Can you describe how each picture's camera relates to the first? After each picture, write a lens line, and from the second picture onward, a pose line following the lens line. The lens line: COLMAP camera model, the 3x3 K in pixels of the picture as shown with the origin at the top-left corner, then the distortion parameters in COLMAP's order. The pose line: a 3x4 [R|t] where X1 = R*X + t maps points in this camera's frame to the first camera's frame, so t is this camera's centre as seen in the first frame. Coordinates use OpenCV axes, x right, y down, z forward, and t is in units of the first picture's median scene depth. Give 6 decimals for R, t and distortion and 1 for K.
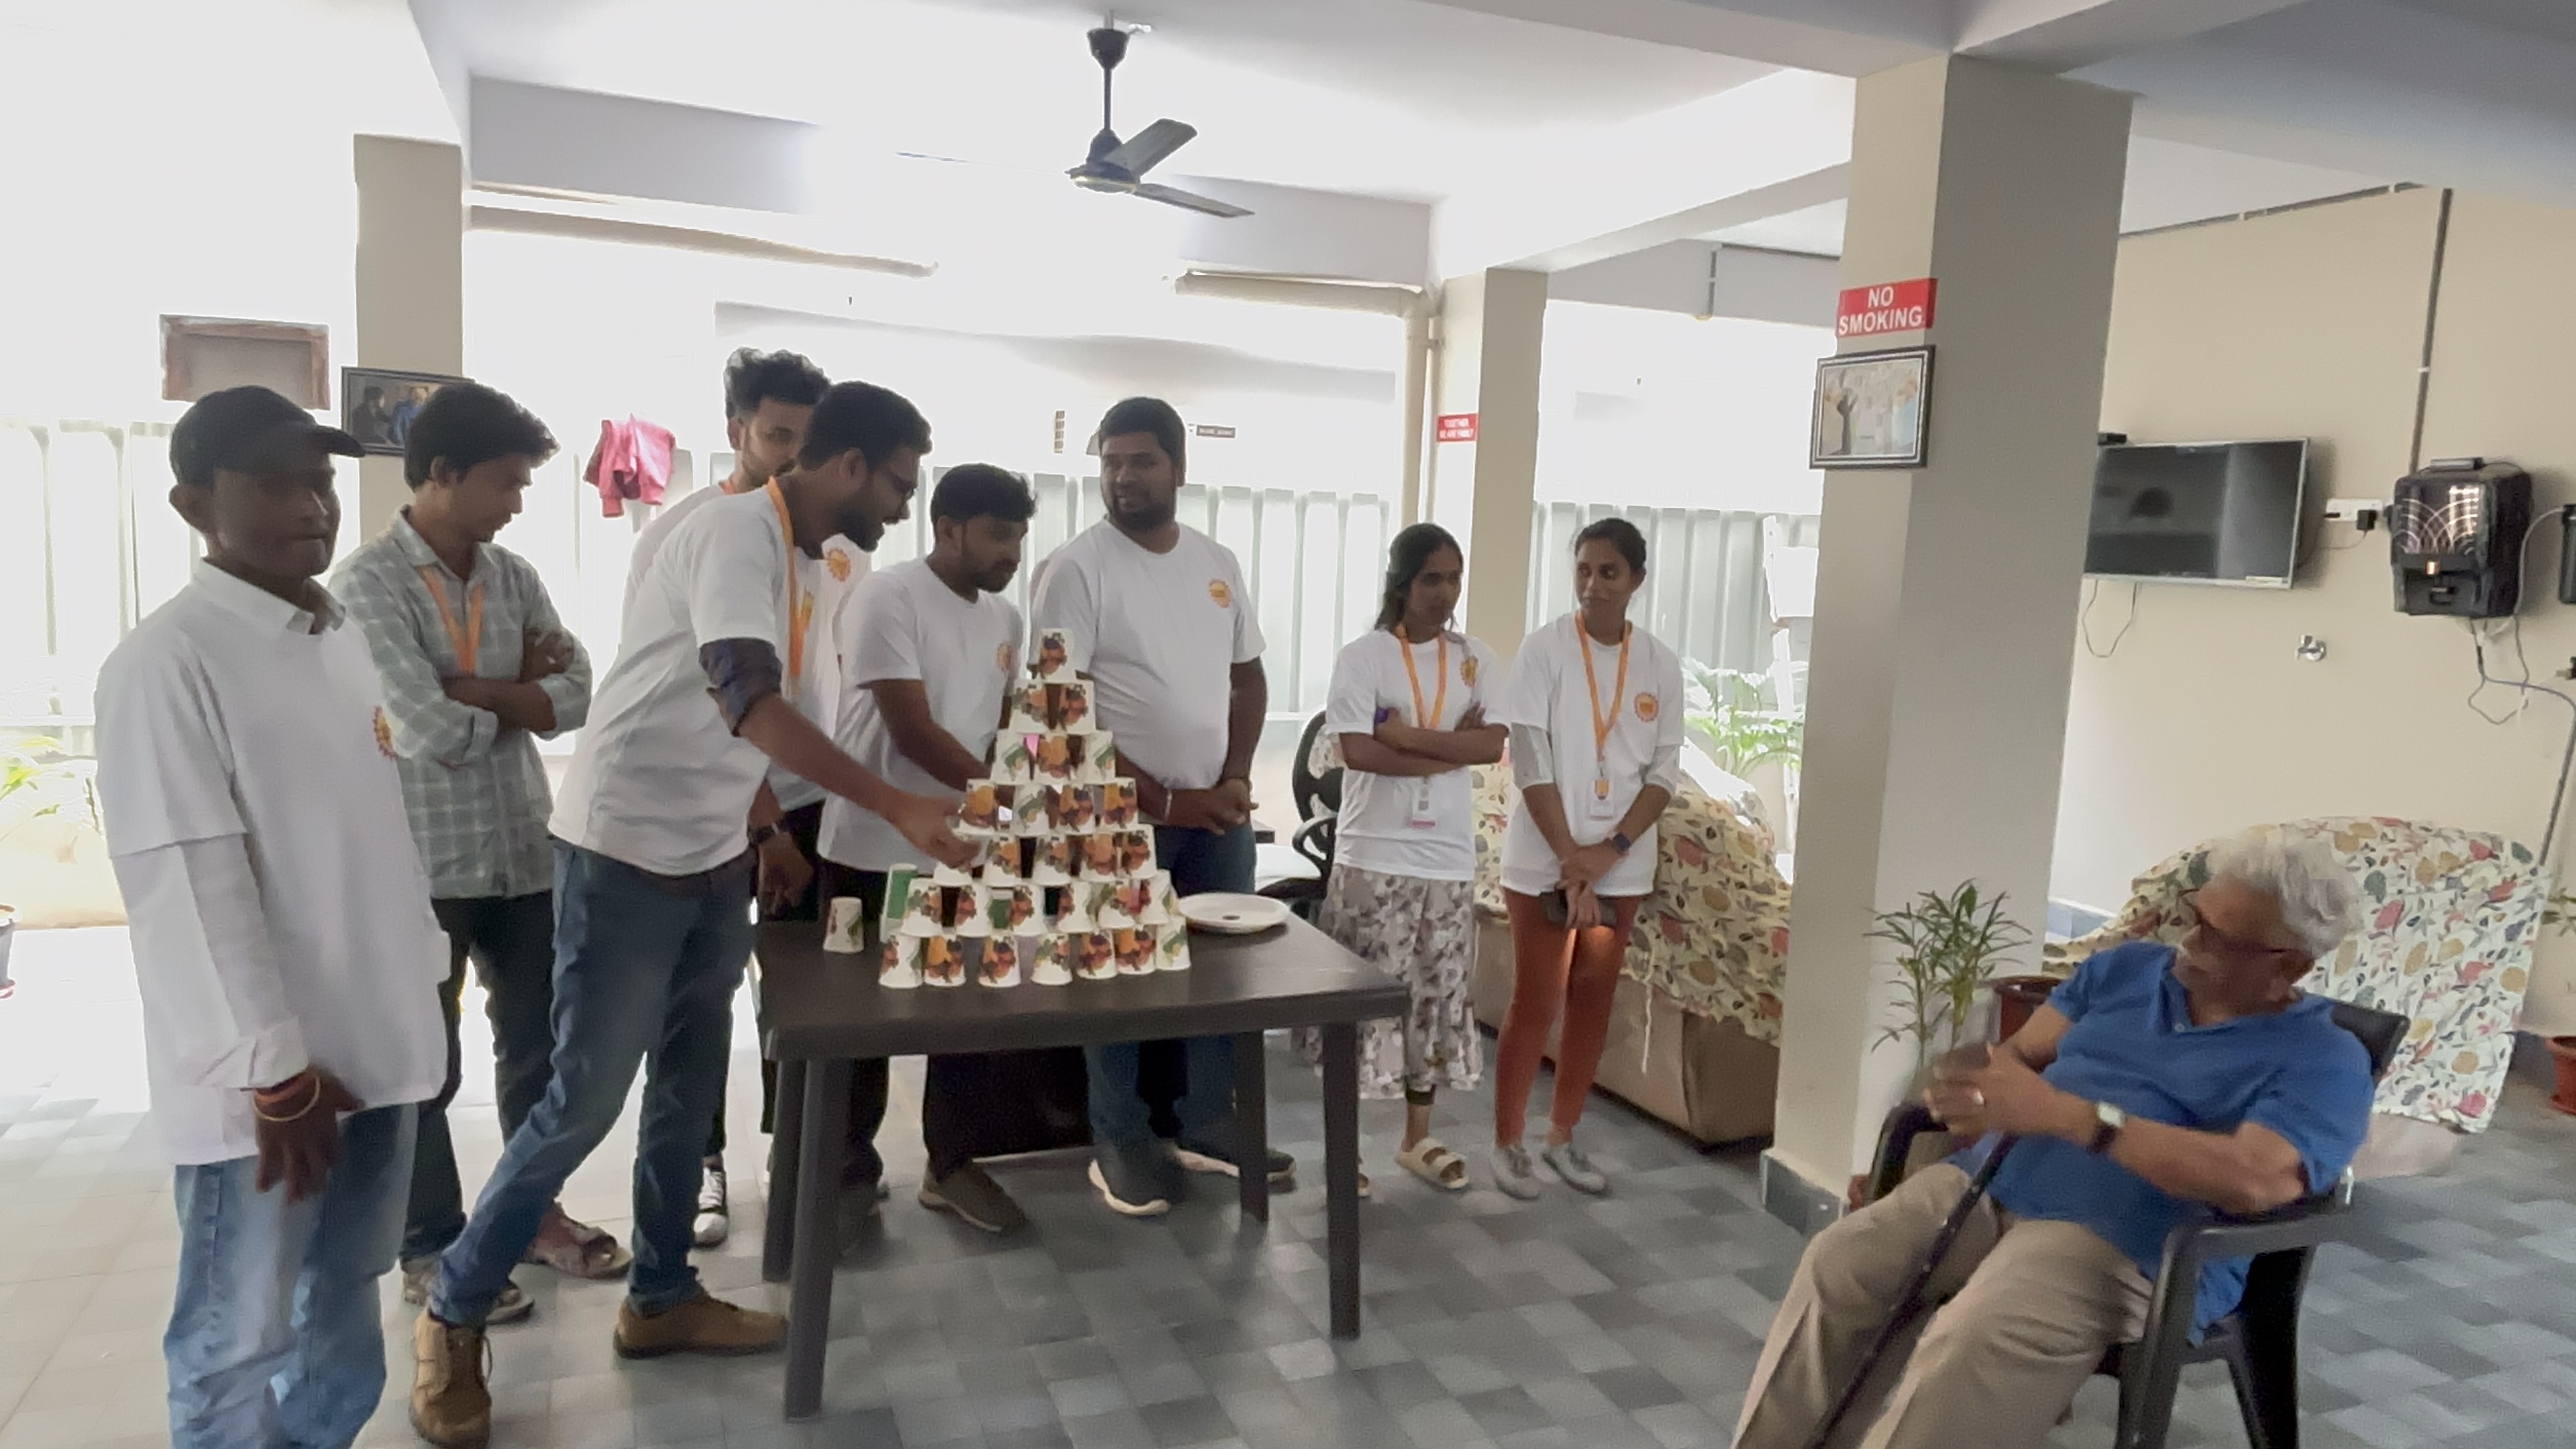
lens RADIAL K [[1682.0, 0, 1287.3], [0, 1682.0, 725.2], [0, 0, 1]] dist [-0.001880, -0.001442]
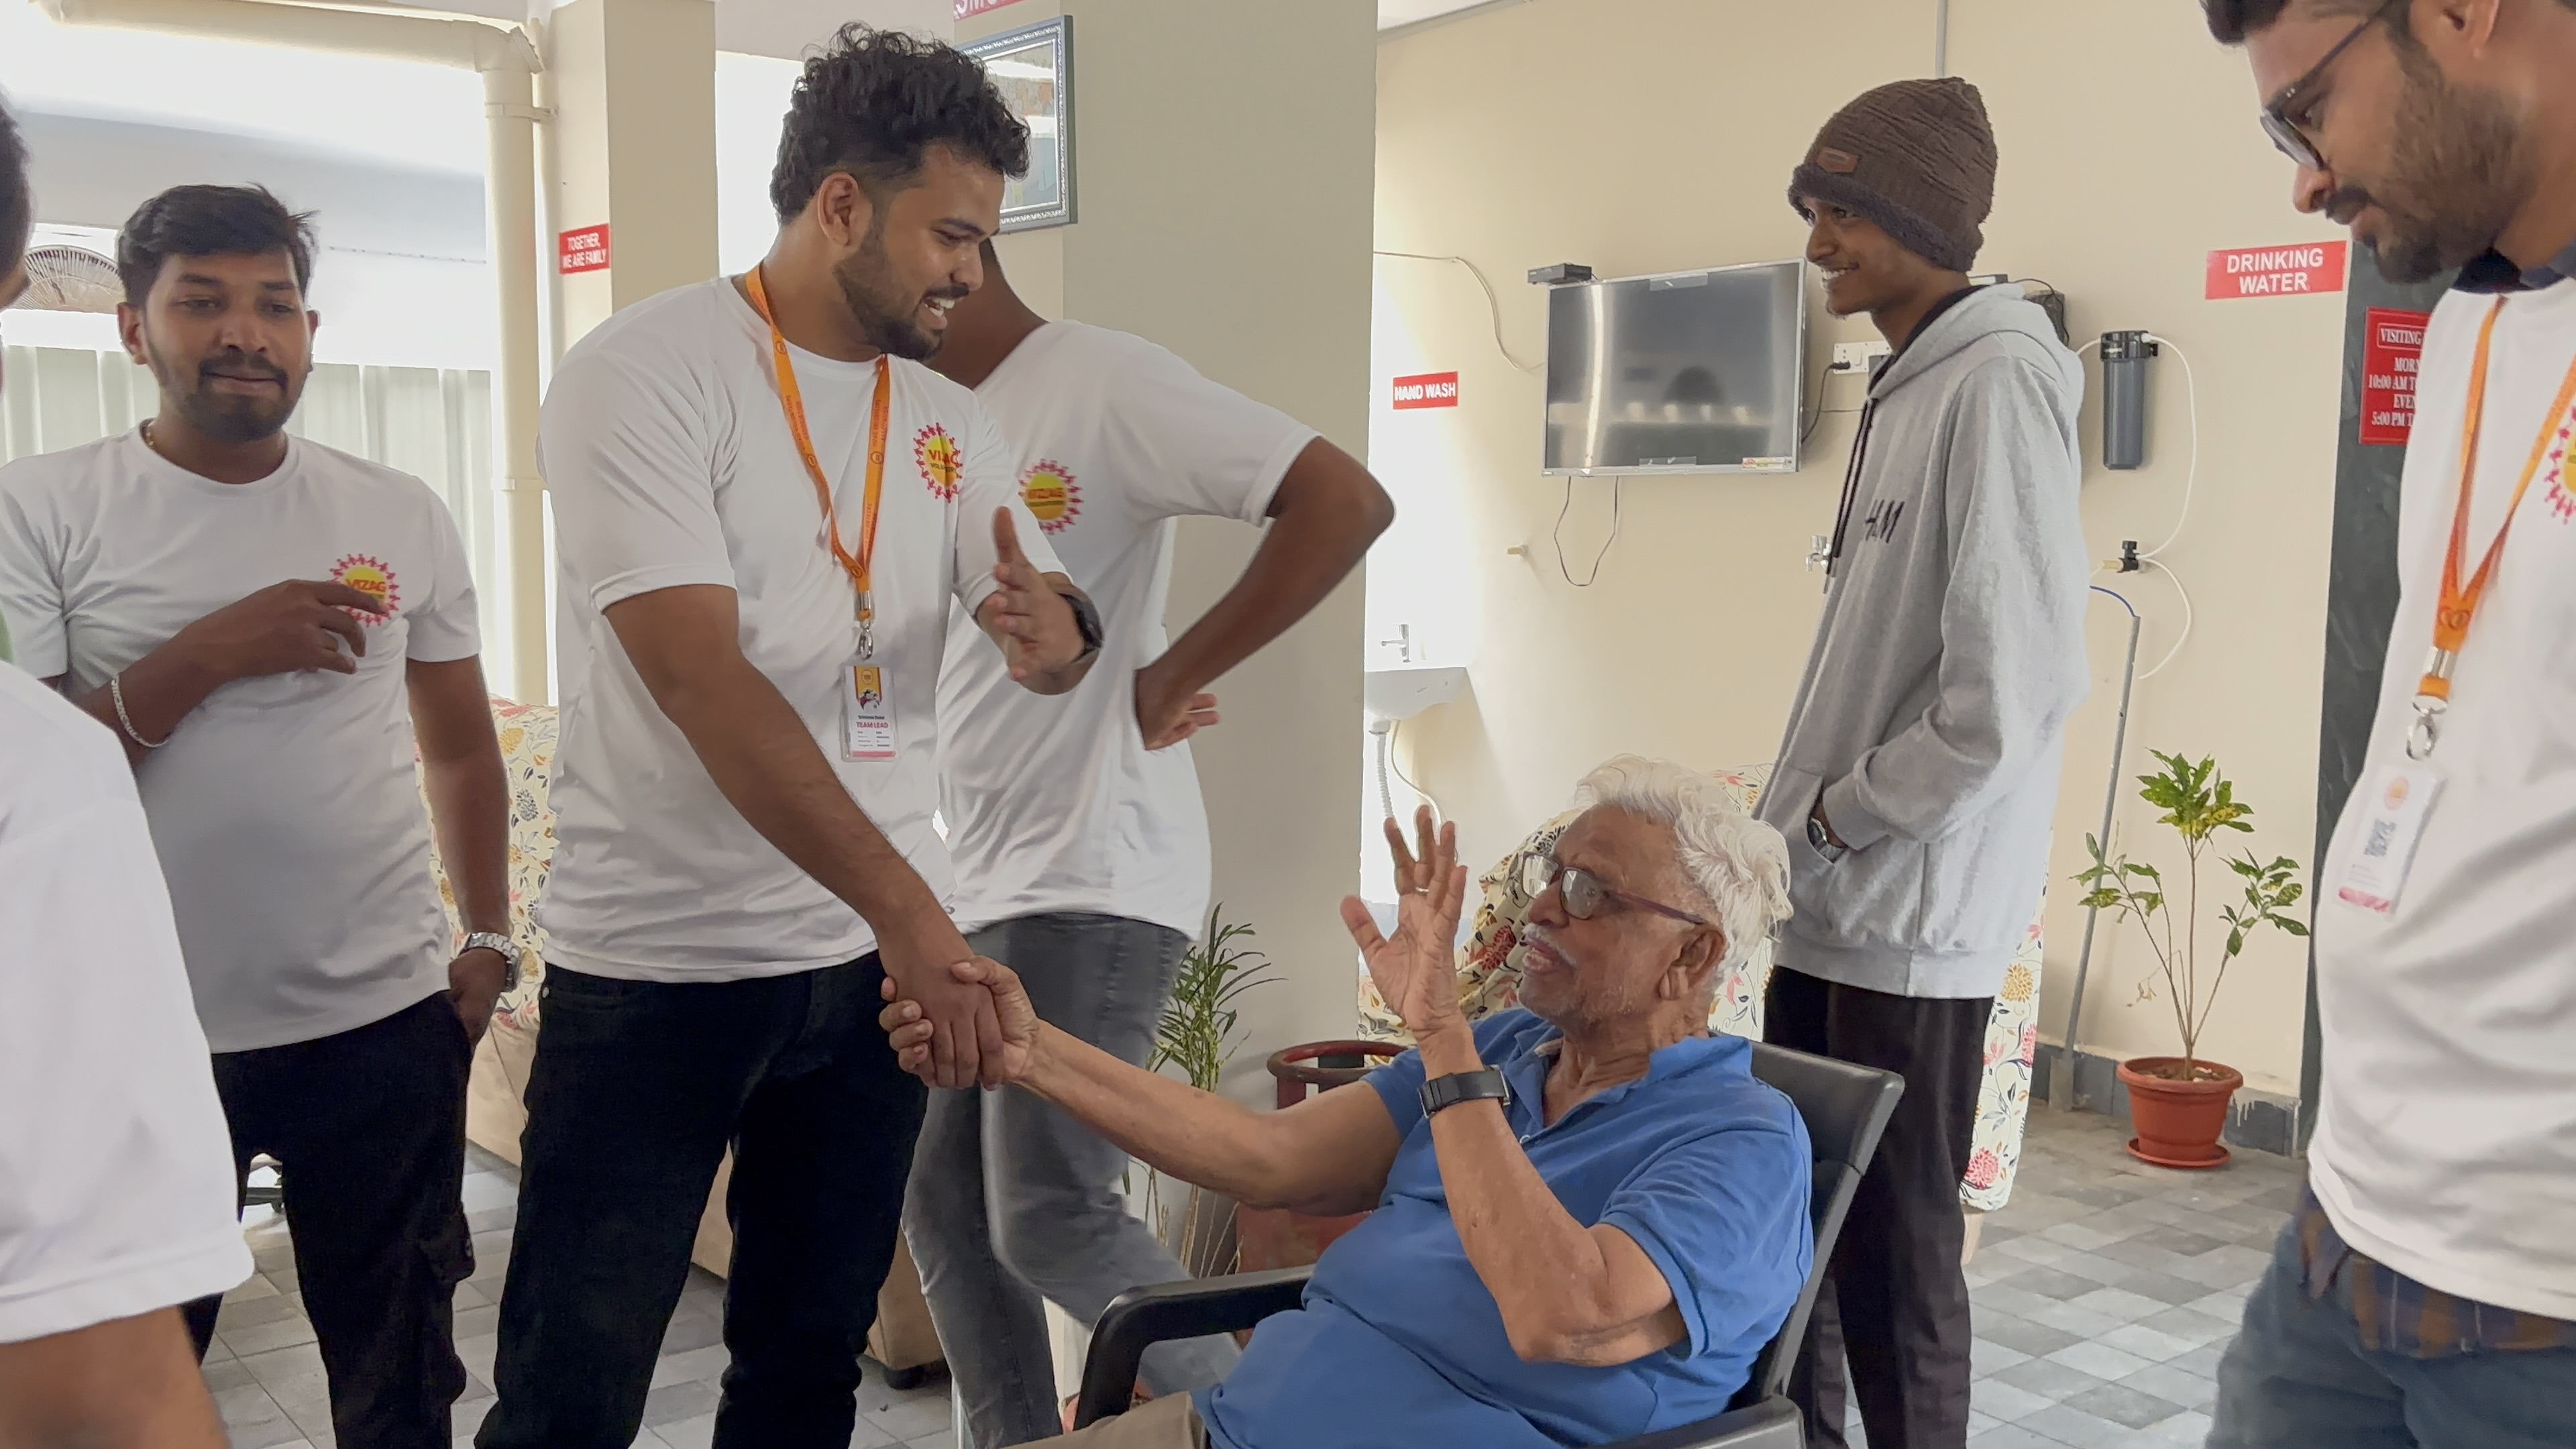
lens RADIAL K [[2464.1, 0, 1287.3], [0, 2464.1, 728.7], [0, 0, 1]] dist [-0.006193, 0.000000]
pose [[0.958182, -0.055746, 0.280677, 0.108437], [0.057791, 0.998328, 0.000993, 0.018533], [-0.280263, 0.015269, 0.959802, 0.070876]]
